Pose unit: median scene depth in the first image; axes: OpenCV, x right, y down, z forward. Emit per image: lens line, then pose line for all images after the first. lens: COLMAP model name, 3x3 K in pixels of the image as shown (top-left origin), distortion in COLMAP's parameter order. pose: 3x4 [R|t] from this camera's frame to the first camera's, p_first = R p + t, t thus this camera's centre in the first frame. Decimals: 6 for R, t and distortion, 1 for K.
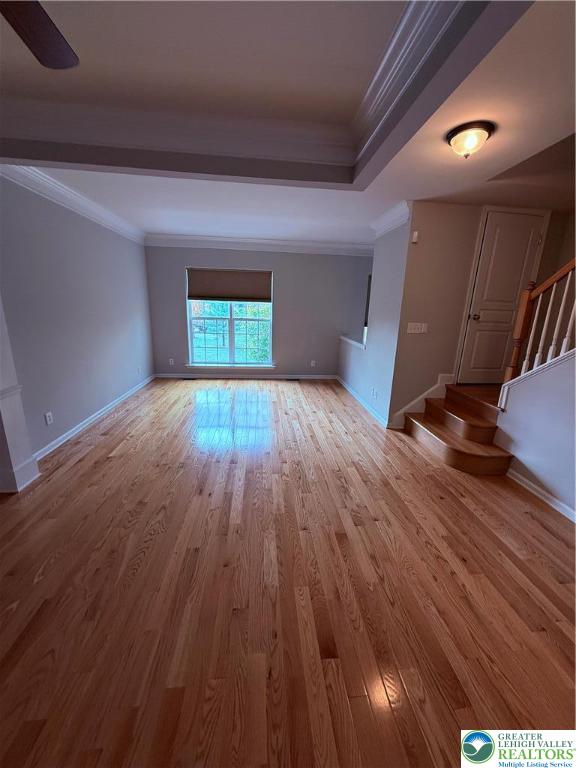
lens RADIAL K [[305.5, 0, 288.7], [0, 305.5, 383.2], [0, 0, 1]] dist [-0.001400, -0.000051]
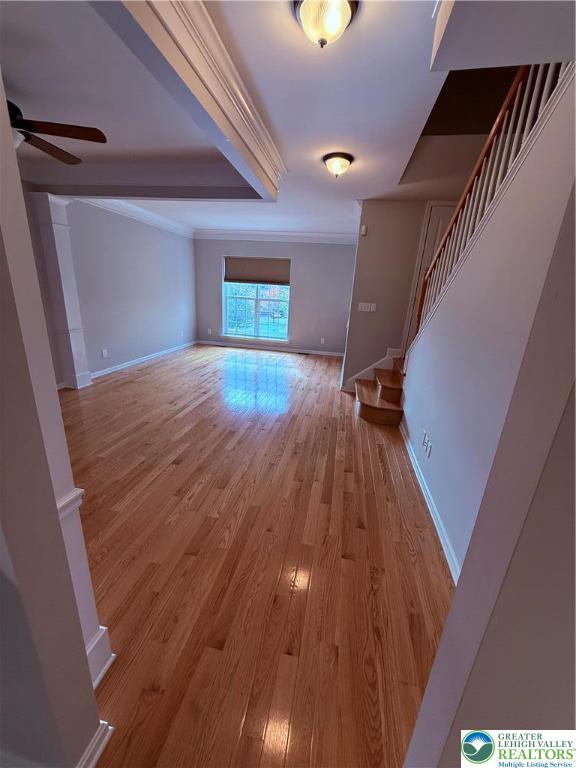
lens RADIAL K [[305.5, 0, 288.7], [0, 305.5, 383.2], [0, 0, 1]] dist [-0.001400, -0.000051]
pose [[0.962126, 0.102484, -0.252606, 0.457563], [-0.093438, 0.994487, 0.047584, 0.086402], [0.256090, -0.022179, 0.966398, -0.238220]]
